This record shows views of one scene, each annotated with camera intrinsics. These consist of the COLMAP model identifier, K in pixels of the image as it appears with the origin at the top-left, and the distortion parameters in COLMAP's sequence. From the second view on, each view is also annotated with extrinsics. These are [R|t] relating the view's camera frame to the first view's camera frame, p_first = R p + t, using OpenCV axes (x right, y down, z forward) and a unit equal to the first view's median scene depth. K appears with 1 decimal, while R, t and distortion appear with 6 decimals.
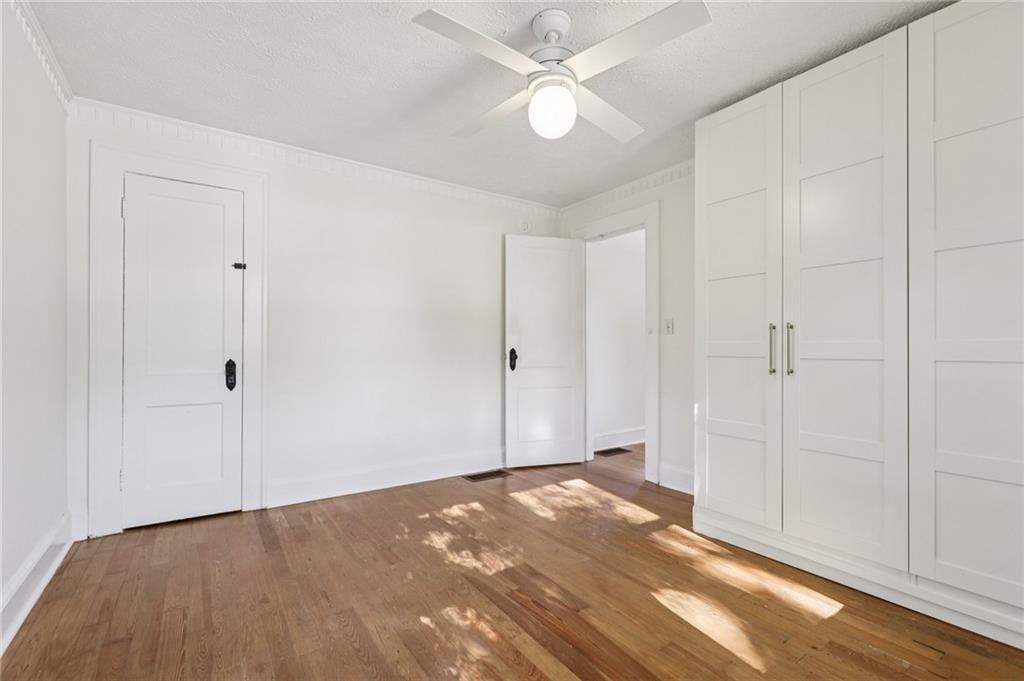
lens RADIAL K [[457.6, 0, 516.8], [0, 457.6, 344.2], [0, 0, 1]] dist [-0.004419, 0.002000]
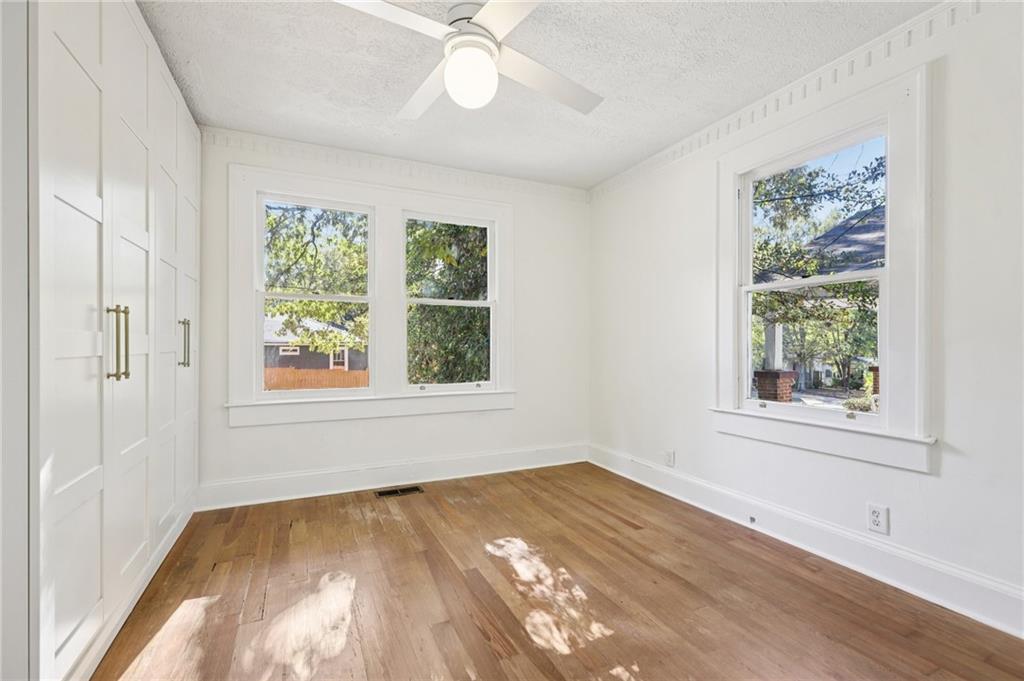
lens RADIAL K [[457.6, 0, 507.5], [0, 457.6, 341.8], [0, 0, 1]] dist [-0.004419, 0.002000]
pose [[-0.985312, -0.003970, 0.170720, -0.122715], [-0.005445, 0.999952, -0.008175, 0.009946], [-0.170679, -0.008984, -0.985286, 1.575356]]
